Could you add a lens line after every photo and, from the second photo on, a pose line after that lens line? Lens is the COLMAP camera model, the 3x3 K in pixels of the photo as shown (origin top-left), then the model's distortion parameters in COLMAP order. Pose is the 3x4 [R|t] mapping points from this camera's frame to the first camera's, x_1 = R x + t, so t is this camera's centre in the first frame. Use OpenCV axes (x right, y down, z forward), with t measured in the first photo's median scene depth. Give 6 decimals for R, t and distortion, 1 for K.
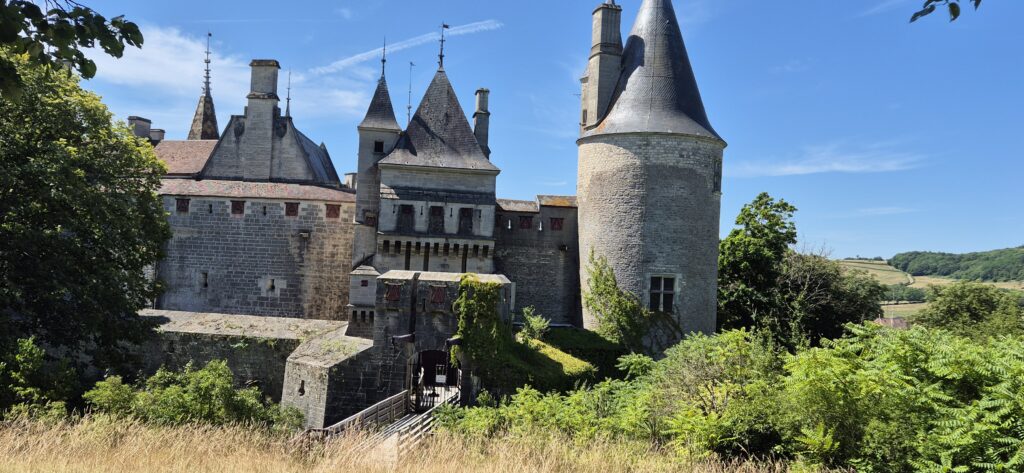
lens RADIAL K [[809.0, 0, 514.8], [0, 809.0, 237.6], [0, 0, 1]] dist [0.011720, 0.000981]
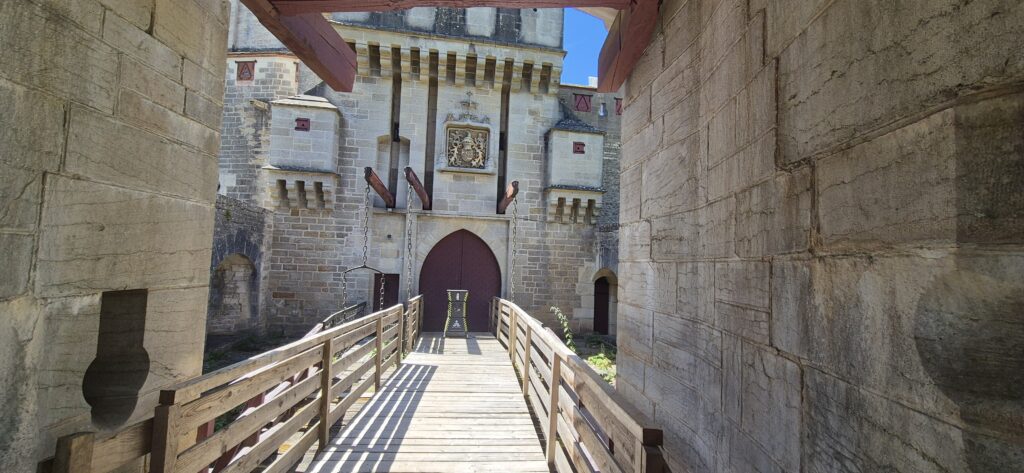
lens RADIAL K [[422.2, 0, 510.4], [0, 422.2, 240.5], [0, 0, 1]] dist [-0.002209, -0.000121]
pose [[0.999985, -0.004960, -0.002352, -0.052786], [0.004936, 0.999935, -0.010259, 0.112551], [0.002403, 0.010247, 0.999945, 0.649644]]
